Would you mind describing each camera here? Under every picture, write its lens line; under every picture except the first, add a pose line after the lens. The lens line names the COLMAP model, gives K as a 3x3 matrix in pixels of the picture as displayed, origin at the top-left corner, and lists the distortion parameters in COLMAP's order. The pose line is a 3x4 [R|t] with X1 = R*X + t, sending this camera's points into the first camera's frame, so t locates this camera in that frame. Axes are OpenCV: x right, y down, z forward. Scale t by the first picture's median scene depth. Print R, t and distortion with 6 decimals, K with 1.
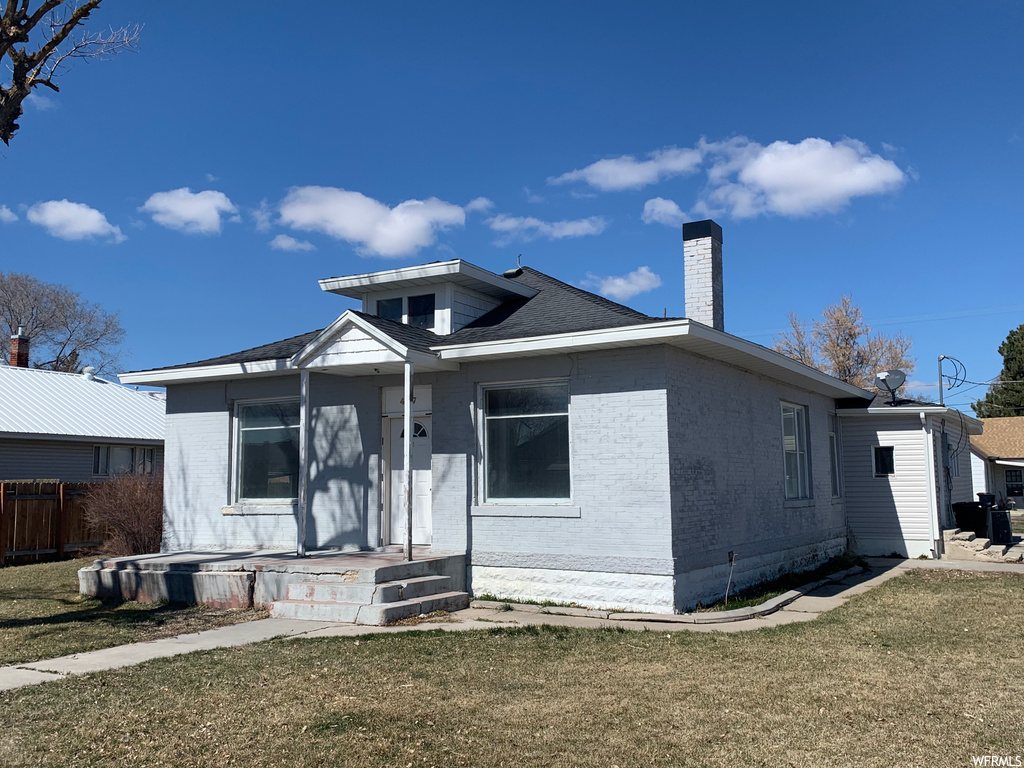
lens RADIAL K [[944.2, 0, 513.7], [0, 944.2, 369.1], [0, 0, 1]] dist [0.136229, -0.289867]
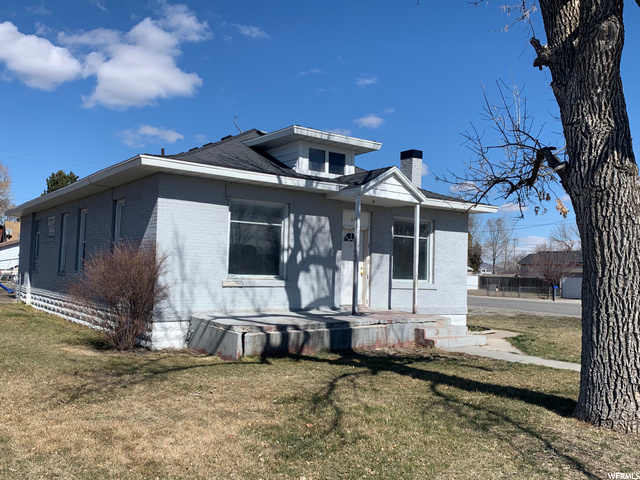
lens RADIAL K [[590.2, 0, 321.1], [0, 590.2, 230.7], [0, 0, 1]] dist [0.136229, -0.289867]
pose [[0.393431, 0.082851, 0.915613, -1.062770], [-0.146610, 0.988840, -0.026480, 0.087335], [-0.907589, -0.123820, 0.401187, 0.626284]]
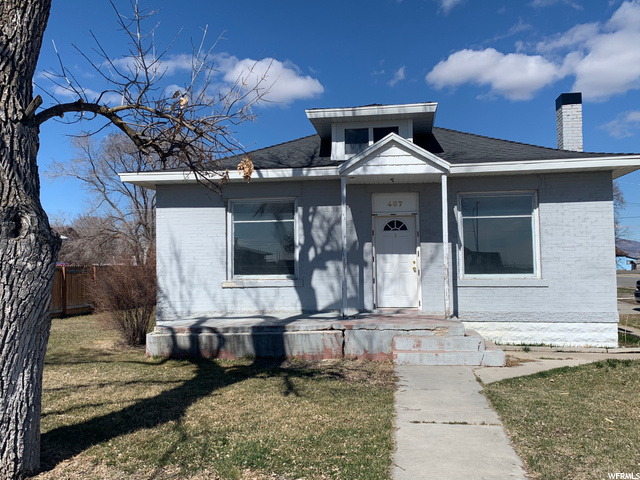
lens RADIAL K [[590.2, 0, 321.1], [0, 590.2, 230.7], [0, 0, 1]] dist [0.136229, -0.289867]
pose [[0.927002, 0.020821, 0.374479, -0.521863], [-0.041965, 0.997946, 0.048396, 0.034725], [-0.372703, -0.060578, 0.925971, 0.240198]]
